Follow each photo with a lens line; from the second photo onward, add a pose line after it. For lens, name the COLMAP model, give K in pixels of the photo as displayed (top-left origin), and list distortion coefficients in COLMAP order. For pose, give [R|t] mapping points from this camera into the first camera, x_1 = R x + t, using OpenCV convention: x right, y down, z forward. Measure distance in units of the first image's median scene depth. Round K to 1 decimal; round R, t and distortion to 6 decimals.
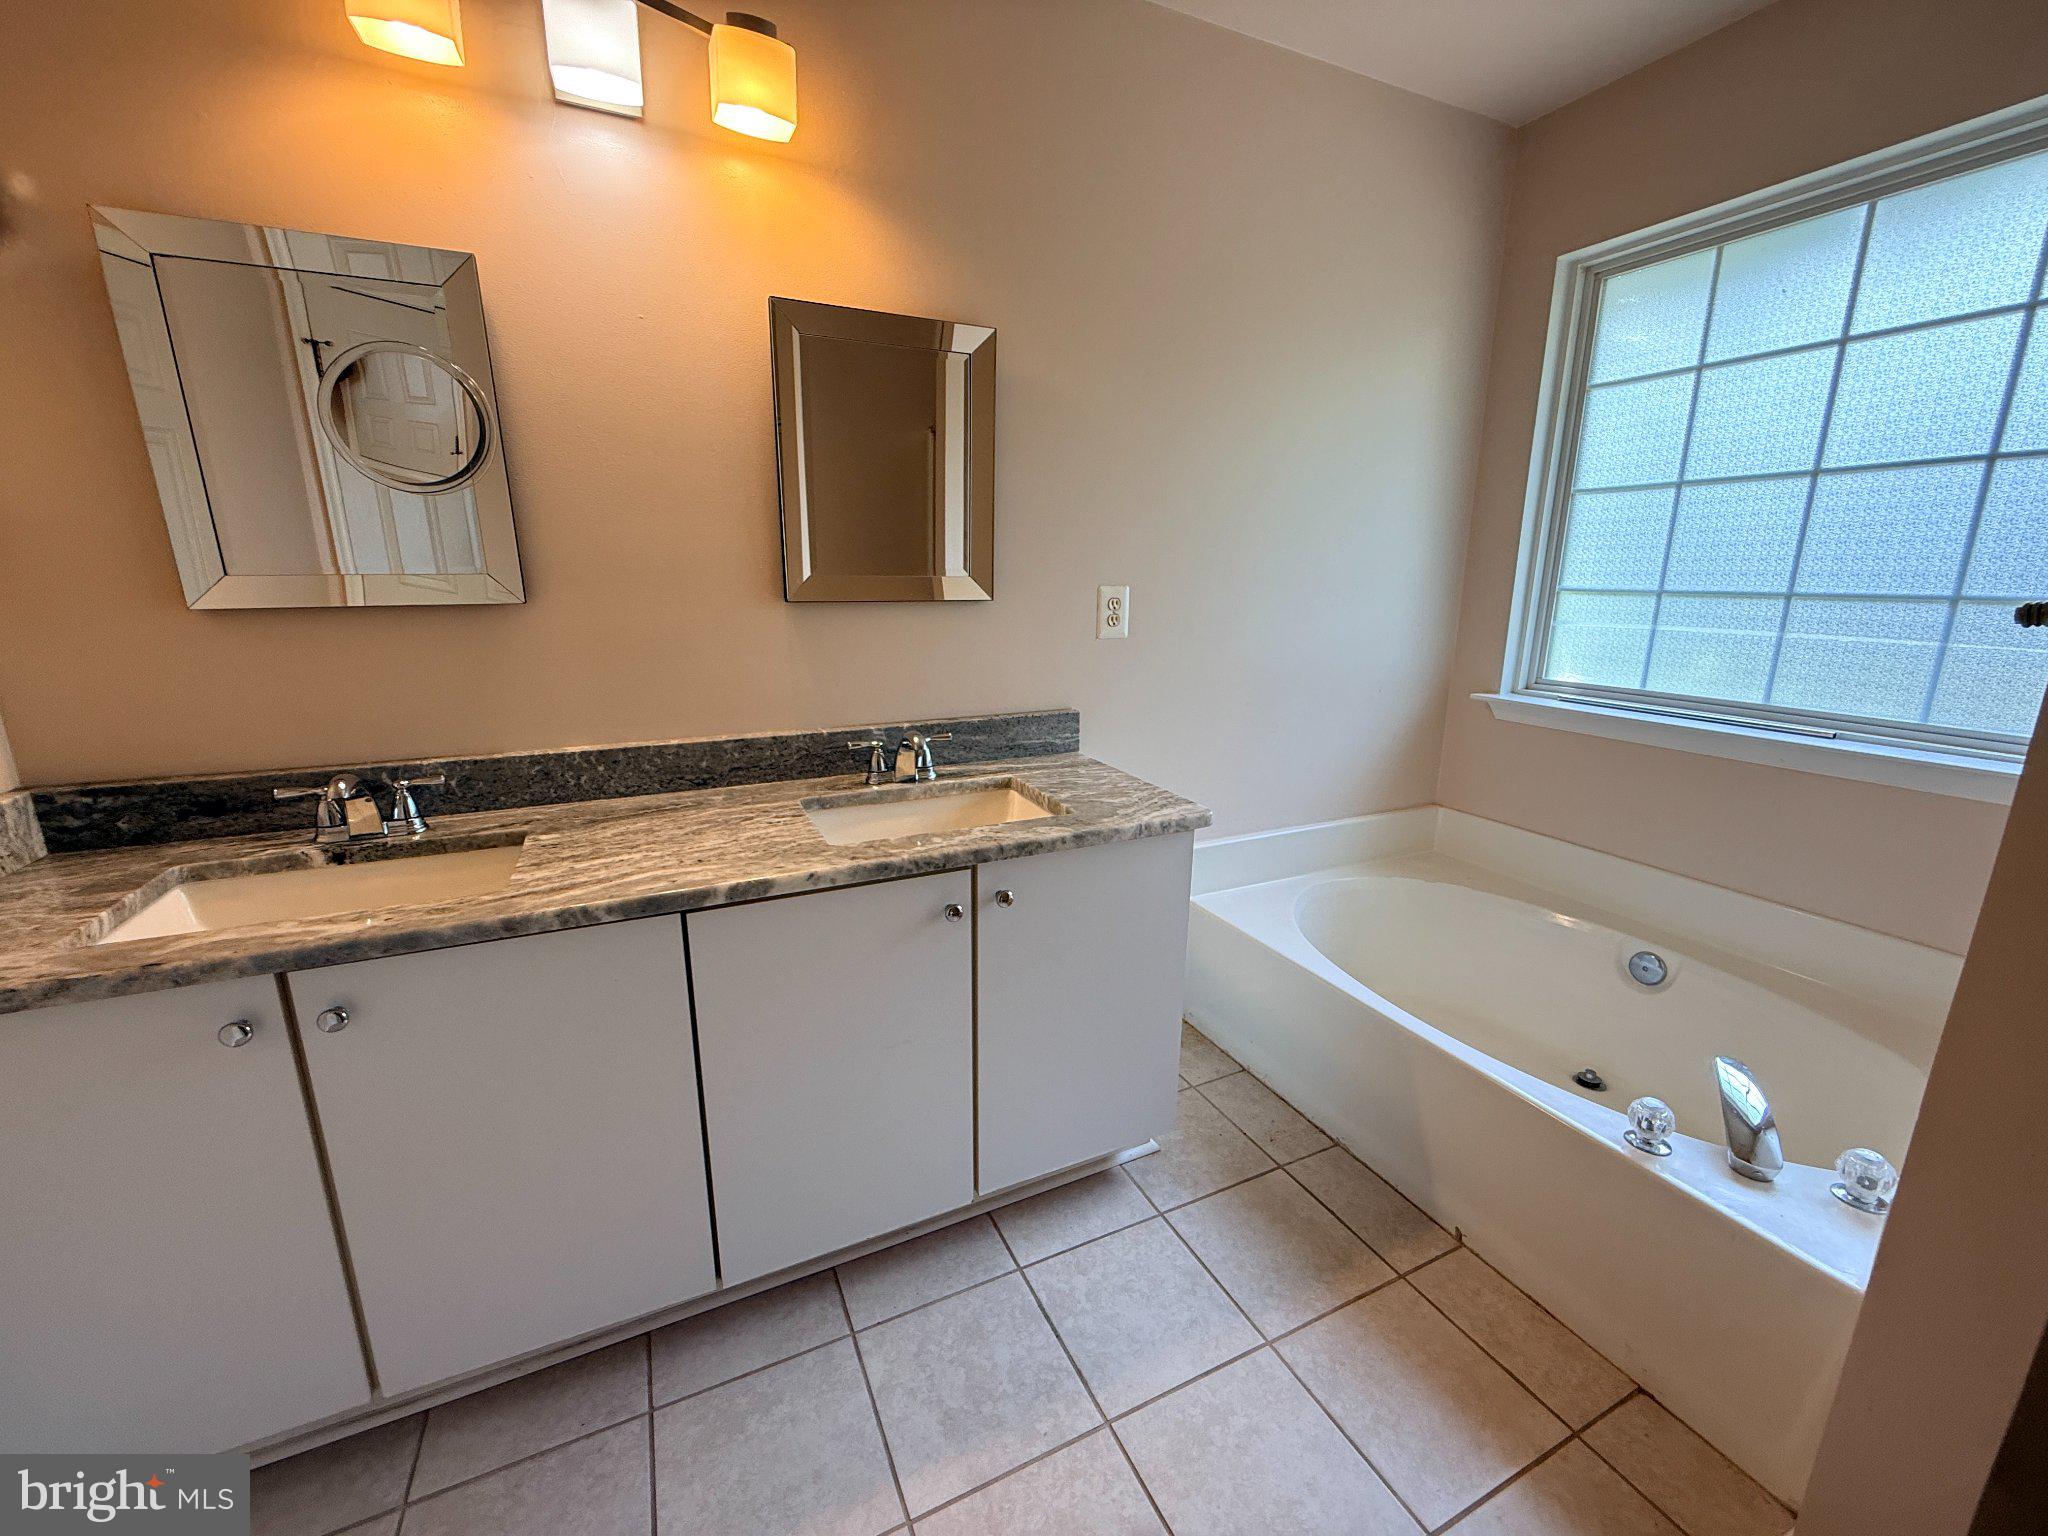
lens RADIAL K [[817.3, 0, 1021.4], [0, 817.3, 768.4], [0, 0, 1]] dist [0.000486, 0.000129]
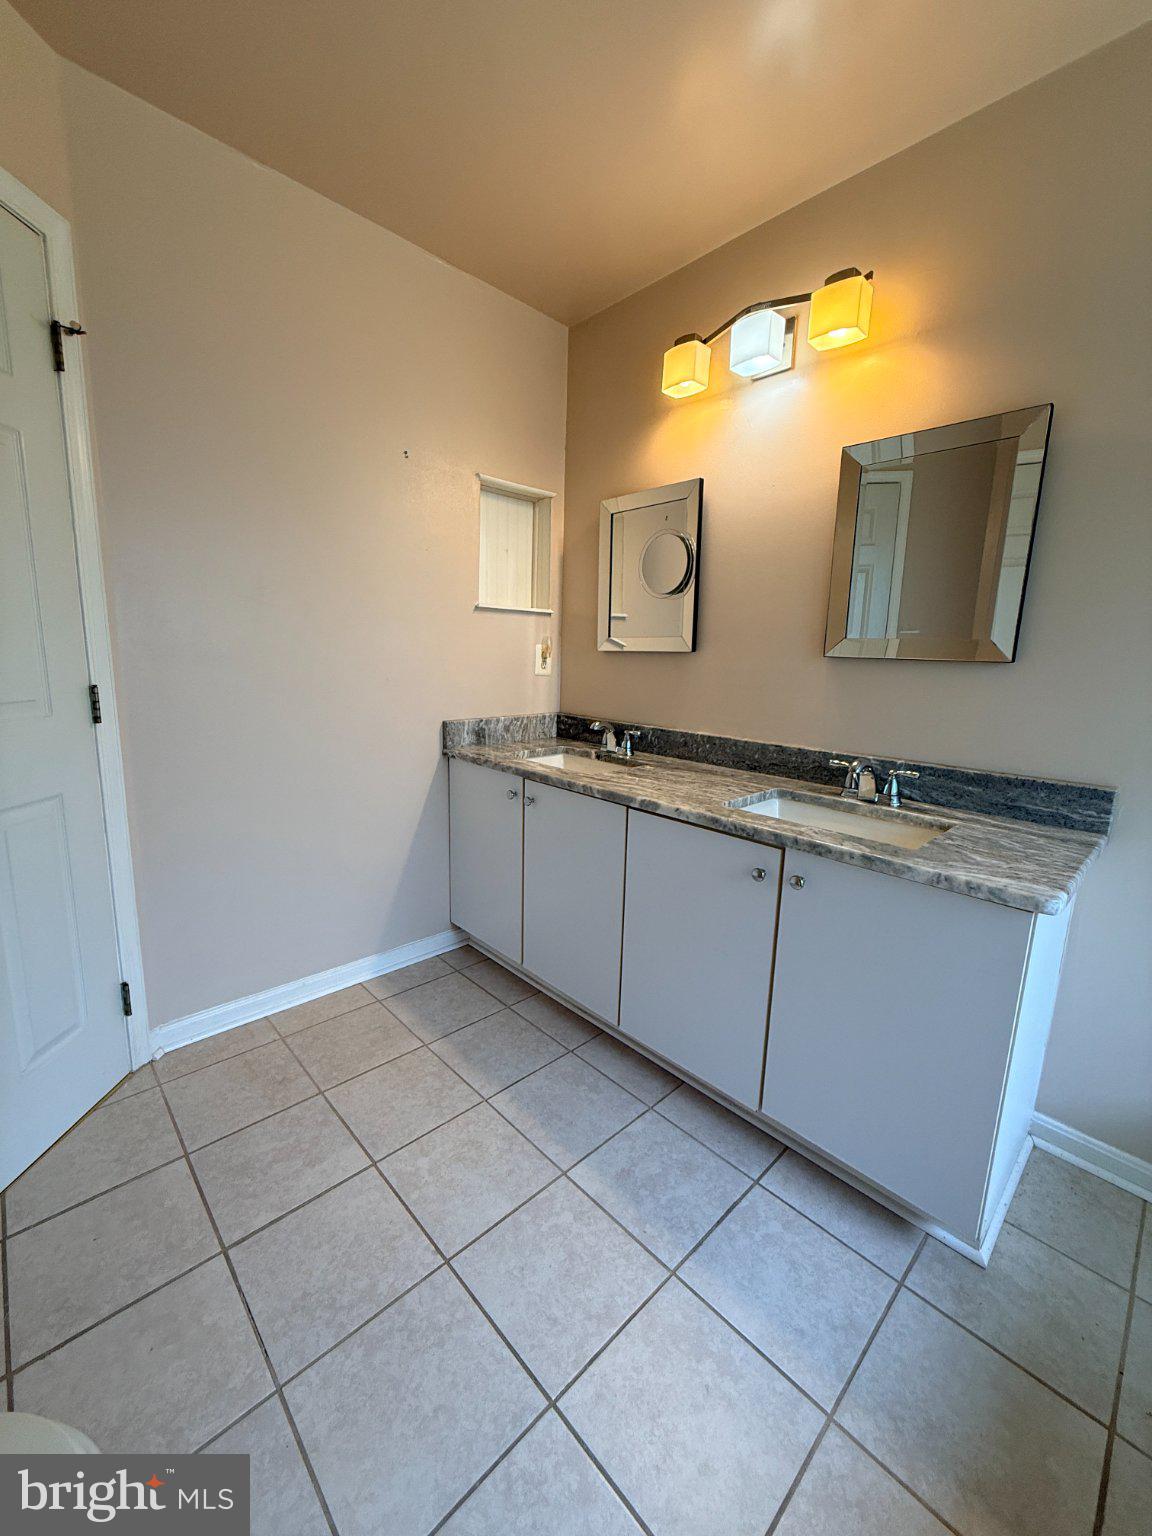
lens RADIAL K [[612.9, 0, 576.5], [0, 612.9, 765.9], [0, 0, 1]] dist [0.000486, 0.000129]
pose [[0.316274, 0.179447, -0.931541, 0.670706], [-0.249522, 0.963107, 0.100811, -0.022628], [0.915265, 0.200557, 0.349382, 0.299834]]
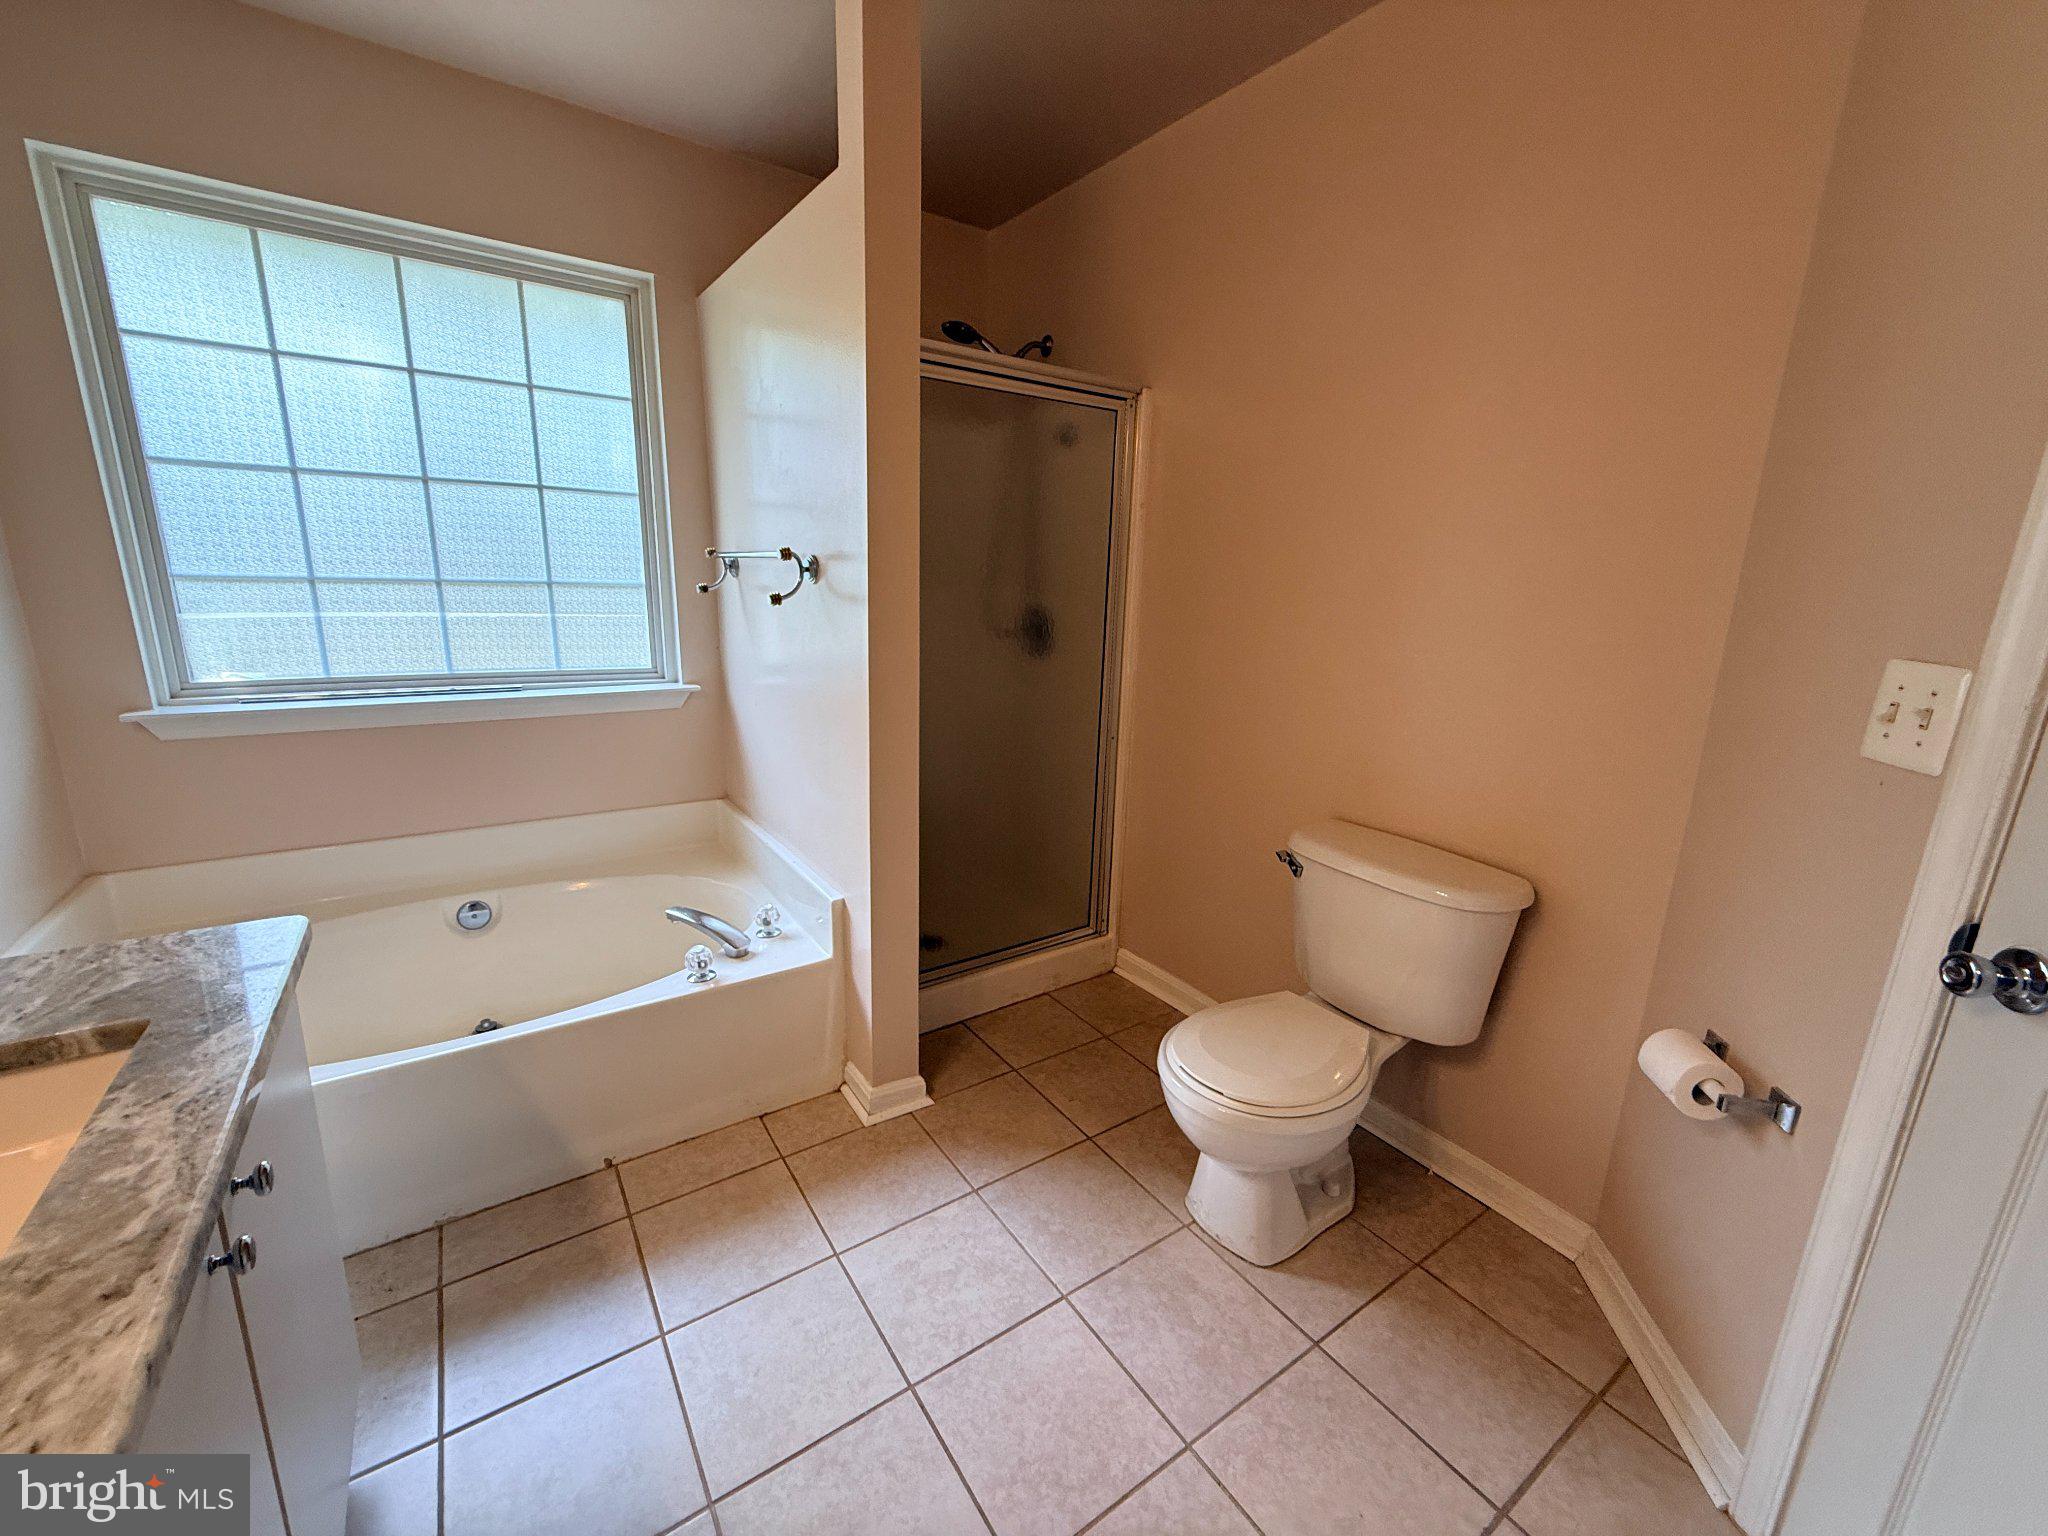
lens RADIAL K [[817.3, 0, 1021.8], [0, 817.3, 768.3], [0, 0, 1]] dist [0.000486, 0.000129]
pose [[-0.159544, -0.241821, 0.957114, -0.525546], [0.197893, 0.942019, 0.270995, -0.140020], [-0.967152, 0.232642, -0.102439, 0.460352]]
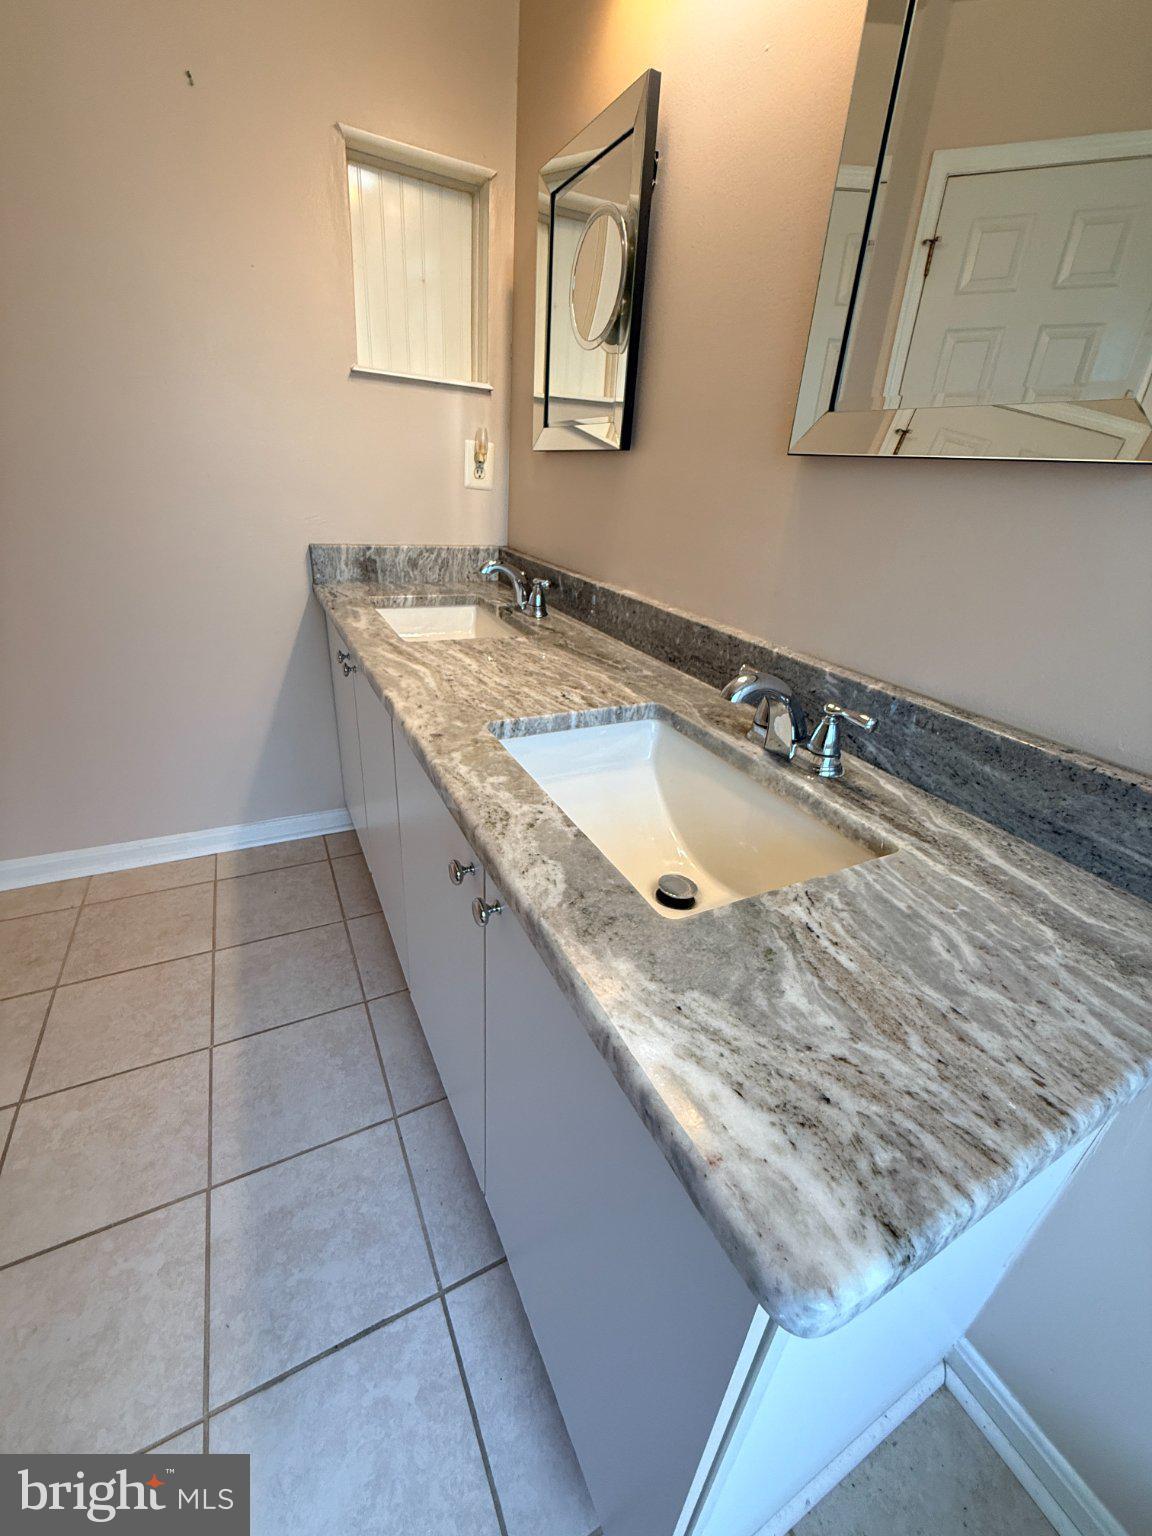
lens RADIAL K [[612.9, 0, 578.3], [0, 612.9, 765.9], [0, 0, 1]] dist [0.000486, 0.000129]
pose [[0.037065, 0.428681, -0.902695, 0.336991], [-0.304494, 0.865206, 0.398375, -0.139738], [0.951793, 0.260100, 0.162600, 0.897859]]
